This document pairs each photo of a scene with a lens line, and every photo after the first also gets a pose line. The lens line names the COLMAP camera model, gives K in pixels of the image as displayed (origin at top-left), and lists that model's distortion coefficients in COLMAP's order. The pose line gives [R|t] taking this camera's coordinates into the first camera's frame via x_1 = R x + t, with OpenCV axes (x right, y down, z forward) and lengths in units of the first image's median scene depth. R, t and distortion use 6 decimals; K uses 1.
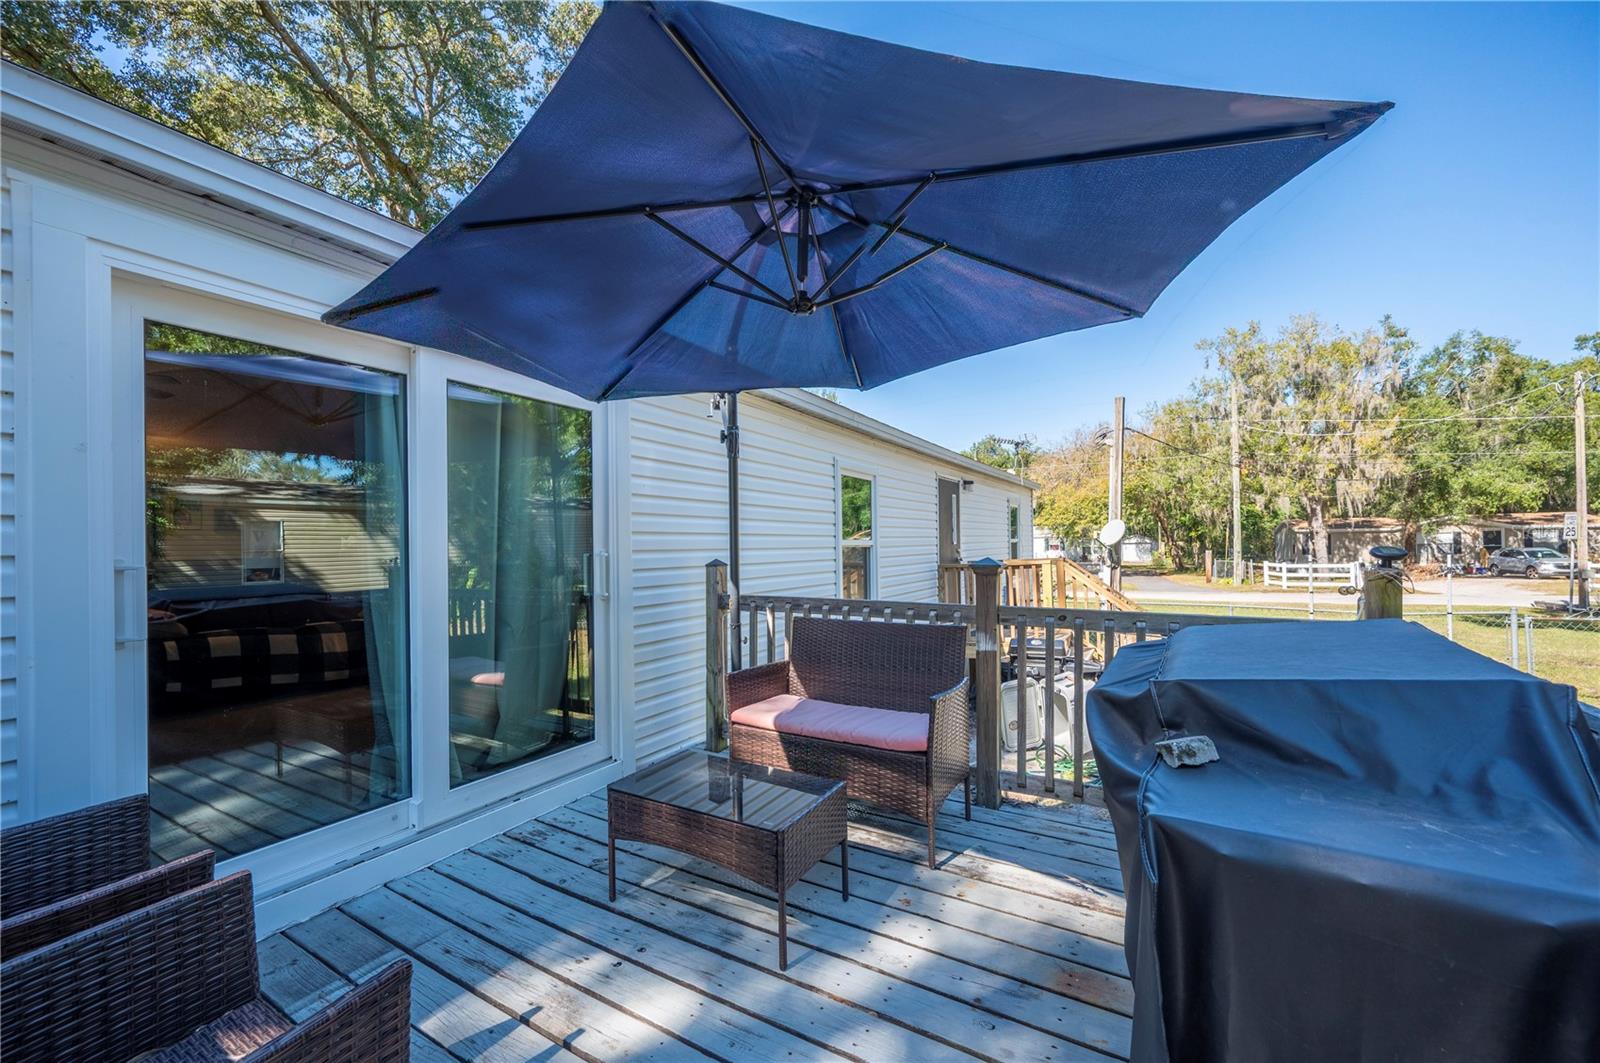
lens RADIAL K [[629.3, 0, 799.8], [0, 629.3, 536.7], [0, 0, 1]] dist [-0.001966, 0.000823]
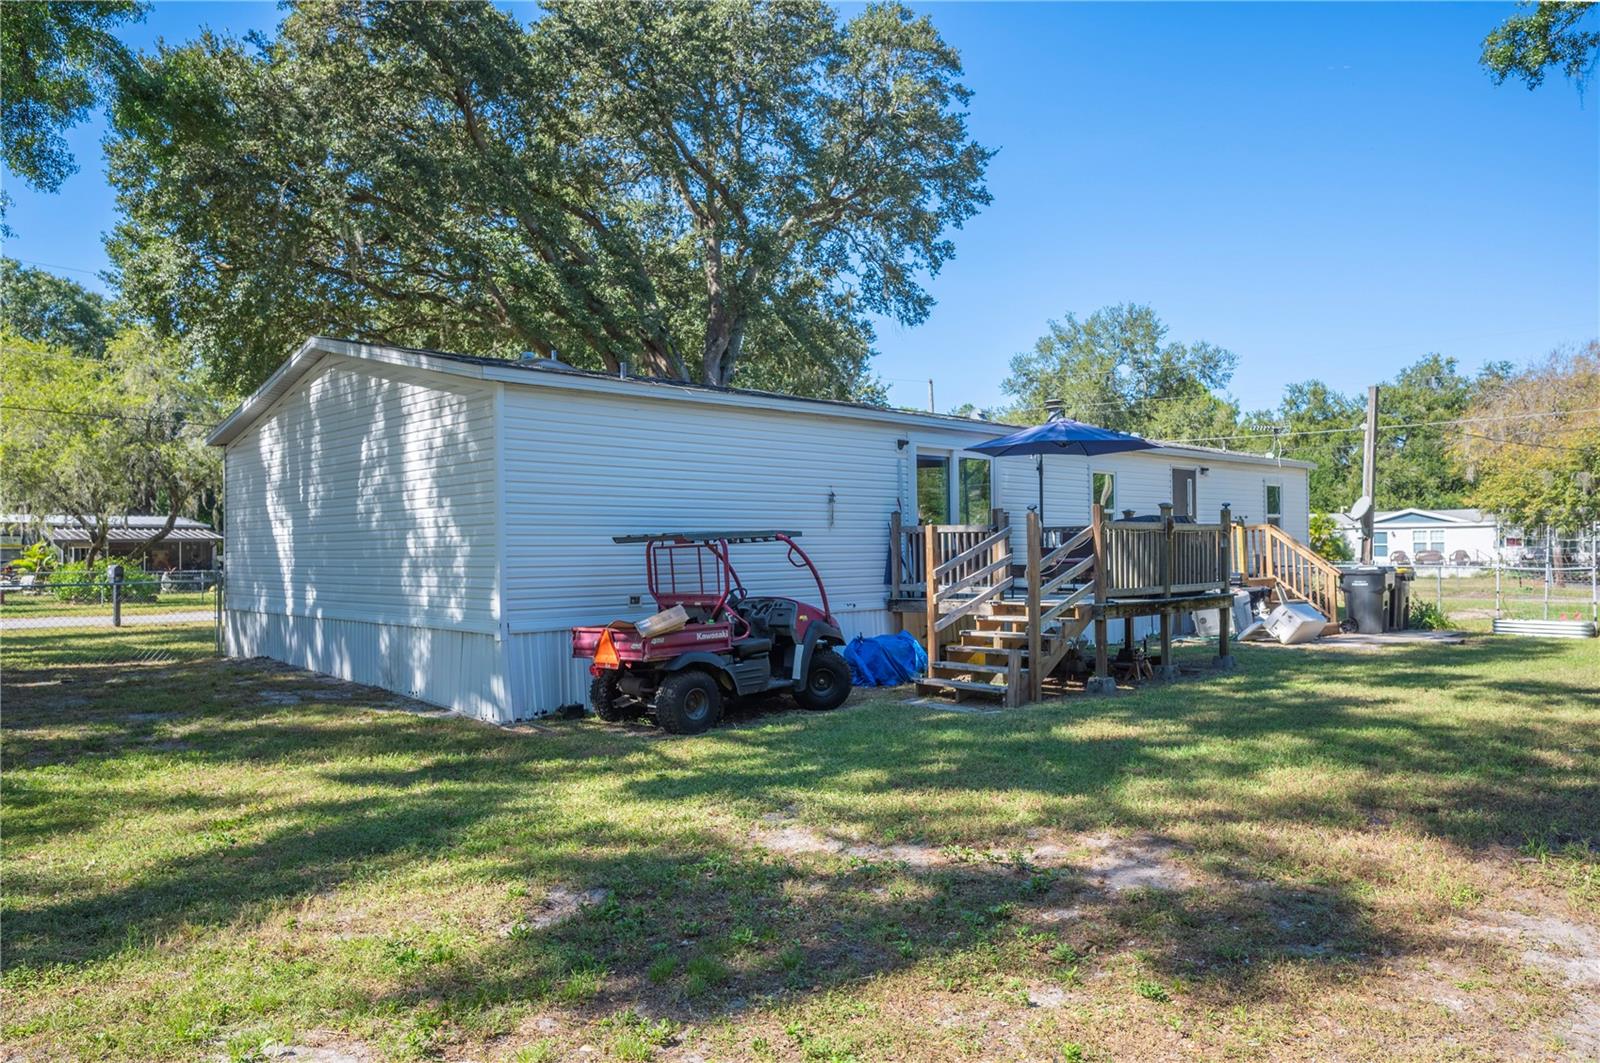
lens RADIAL K [[1063.2, 0, 801.0], [0, 1063.2, 533.4], [0, 0, 1]] dist [-0.001628, -0.000043]
pose [[0.963620, 0.001441, -0.267273, 0.048512], [-0.000767, 0.999996, 0.002625, 0.044359], [0.267276, -0.002324, 0.963617, -1.430324]]
